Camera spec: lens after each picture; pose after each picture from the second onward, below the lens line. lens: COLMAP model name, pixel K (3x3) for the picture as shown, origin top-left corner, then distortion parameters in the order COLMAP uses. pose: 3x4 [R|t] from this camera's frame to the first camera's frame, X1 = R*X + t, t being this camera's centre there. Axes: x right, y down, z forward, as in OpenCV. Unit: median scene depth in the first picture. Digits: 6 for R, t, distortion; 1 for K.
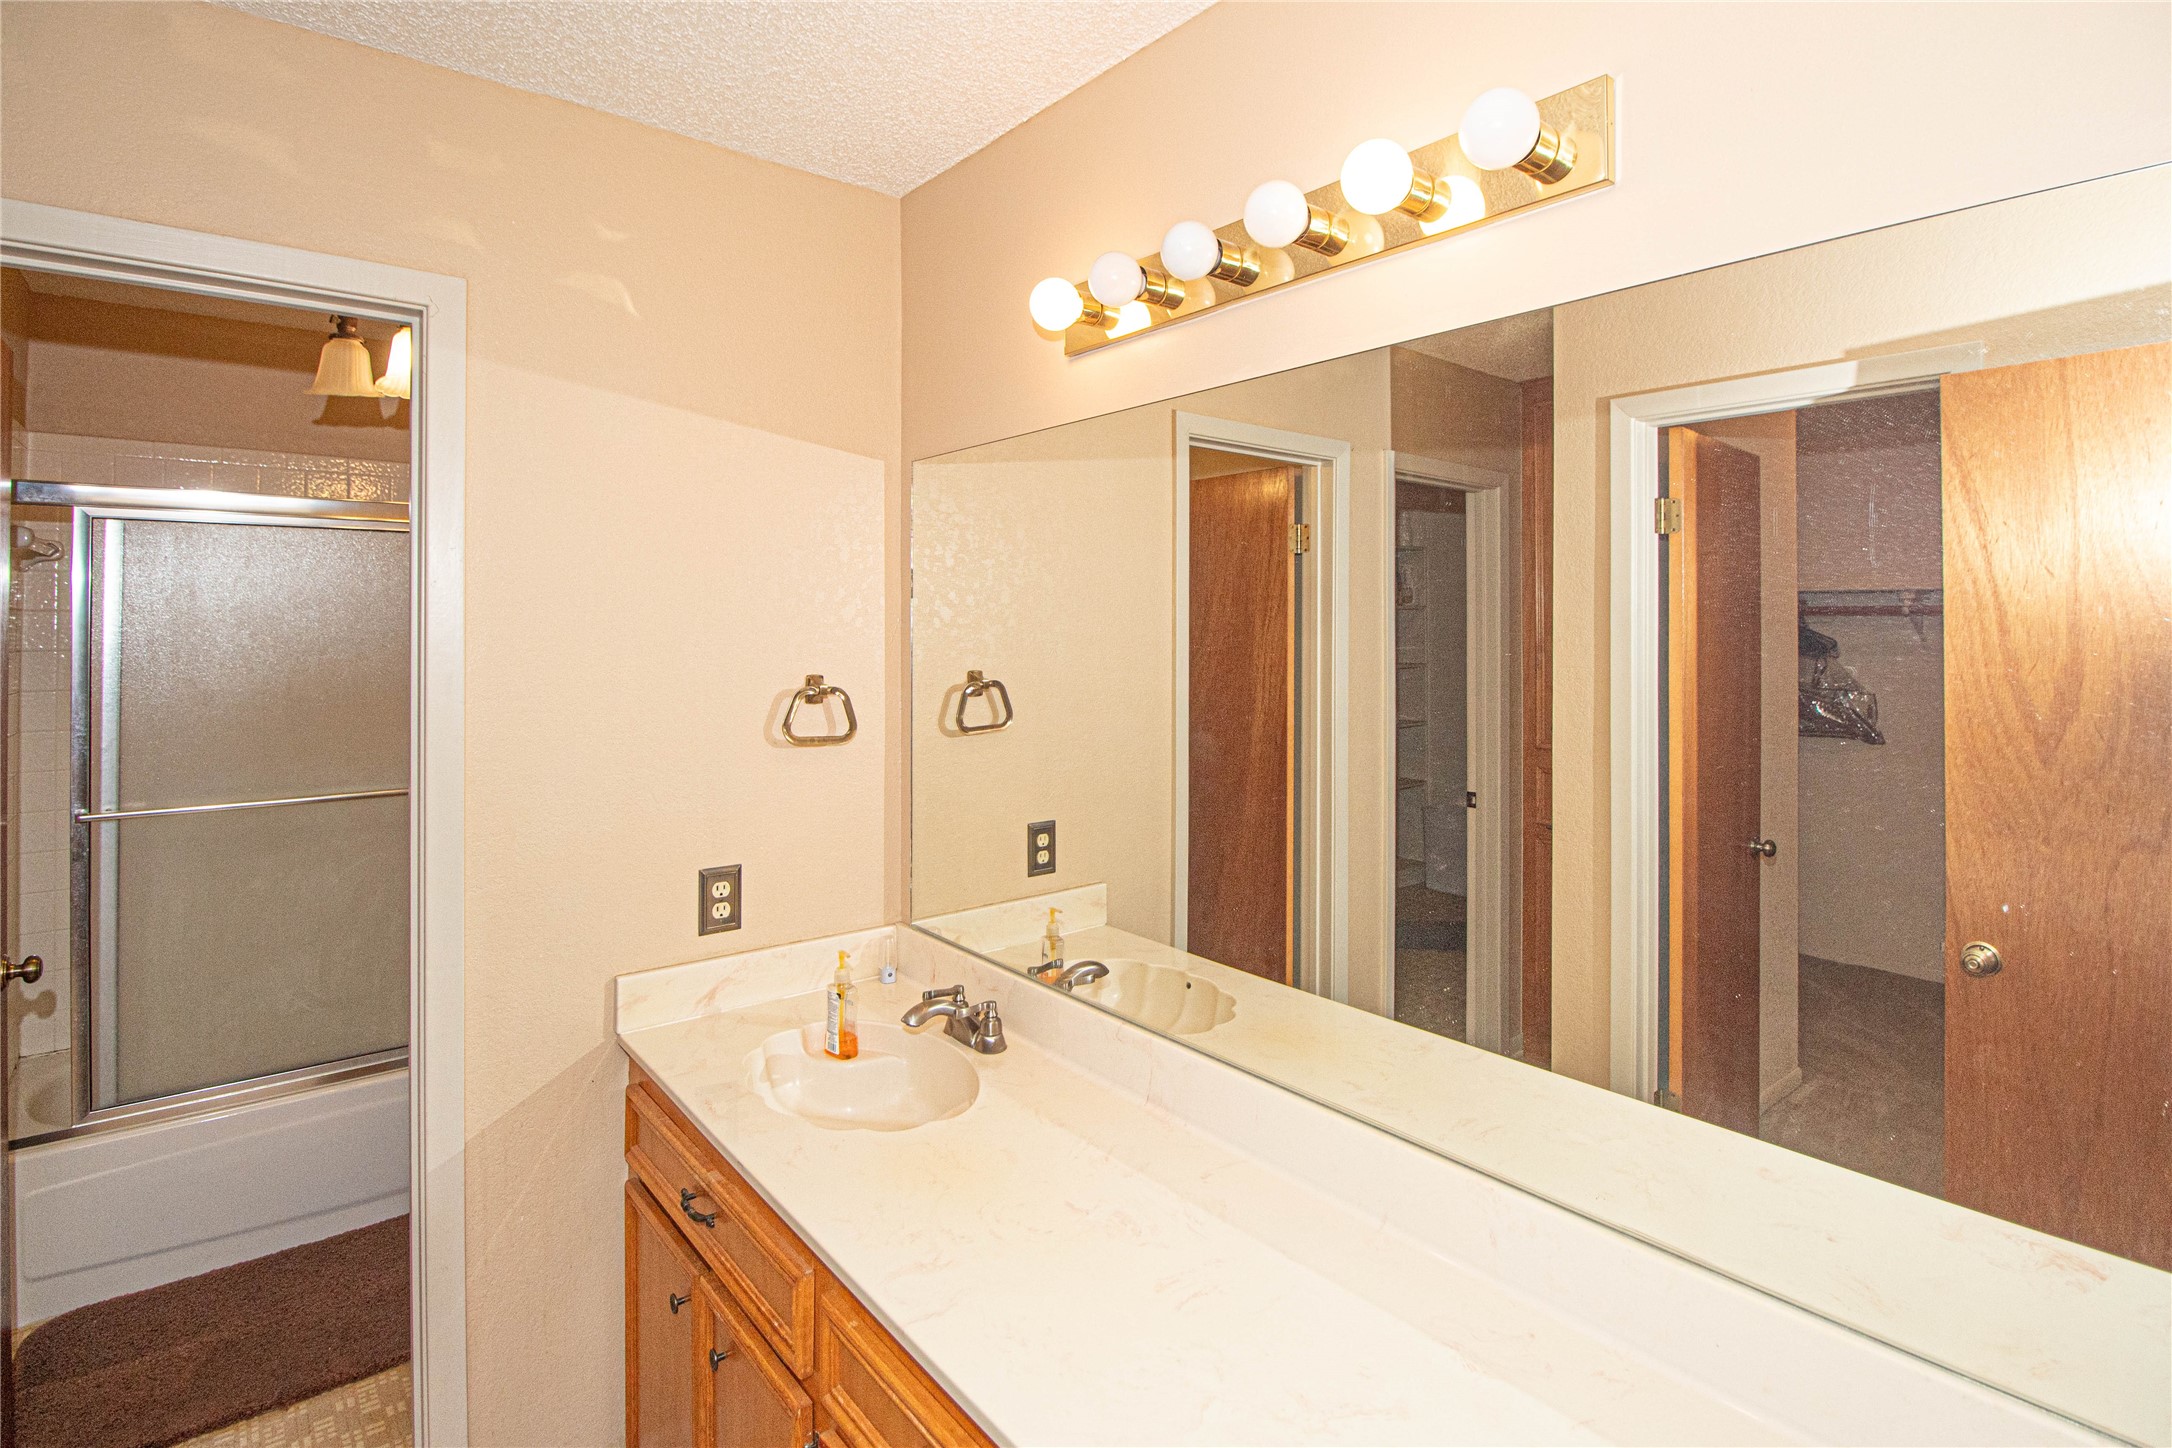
lens RADIAL K [[1052.3, 0, 1086.3], [0, 1052.3, 630.9], [0, 0, 1]] dist [0.000259, 0.000021]
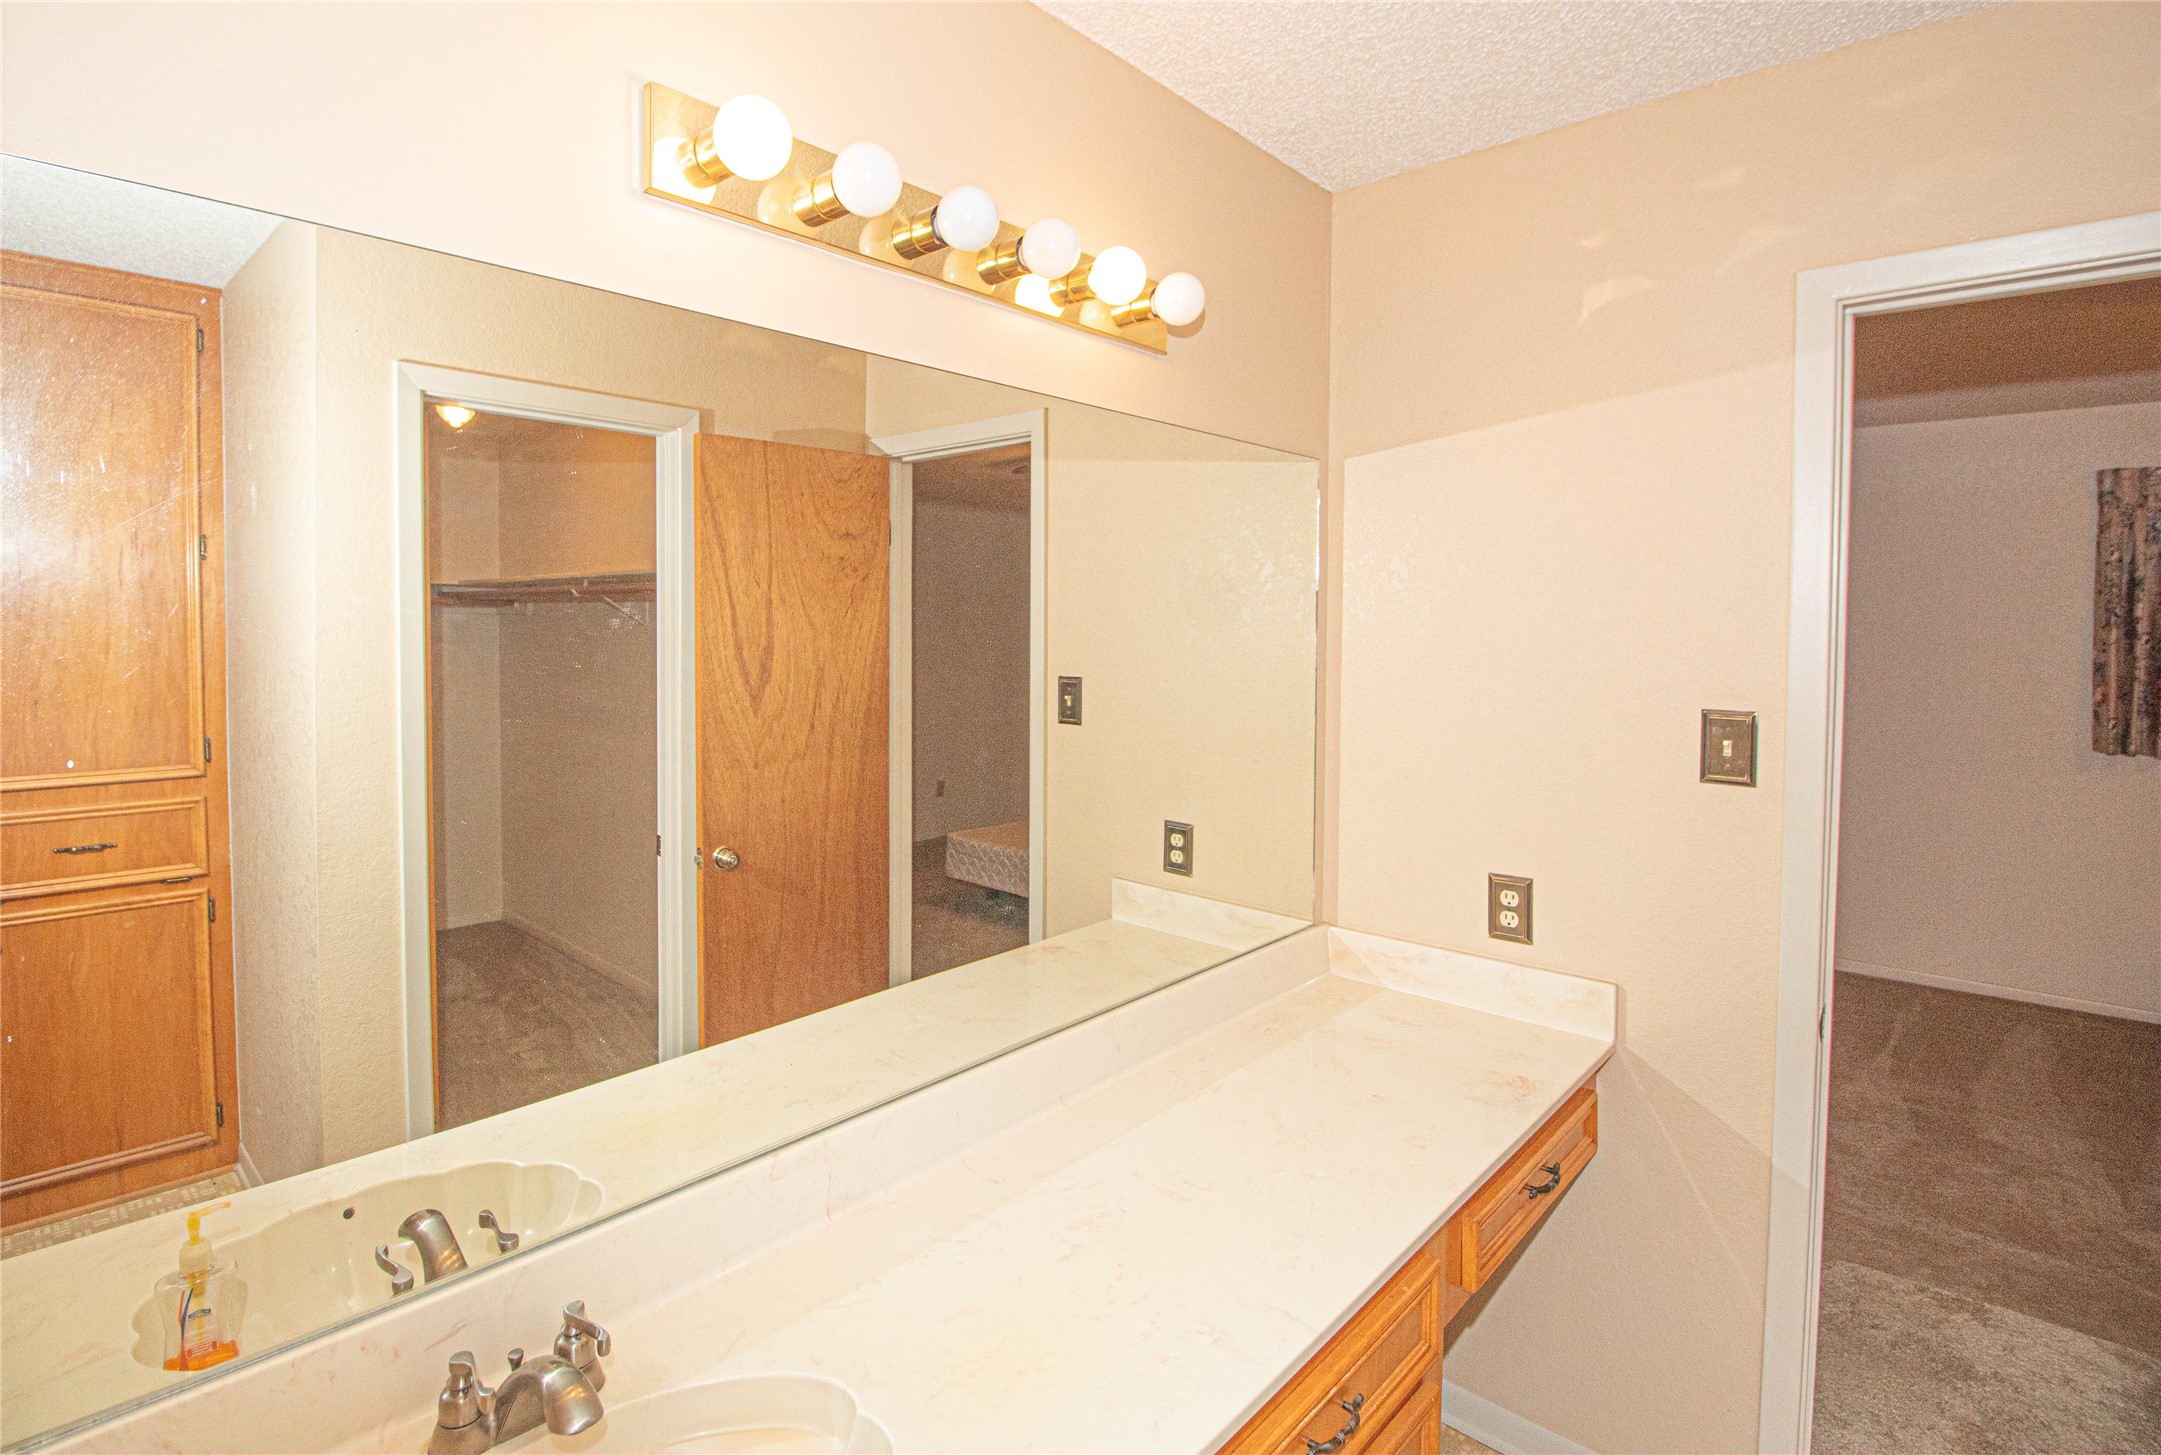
lens RADIAL K [[1044.3, 0, 1080.5], [0, 1044.3, 674.3], [0, 0, 1]] dist [-0.000004, 0.000013]
pose [[0.134662, 0.034146, -0.990303, 0.573913], [-0.004463, 0.999417, 0.033854, 0.002078], [0.990882, -0.000139, 0.134736, 0.466718]]
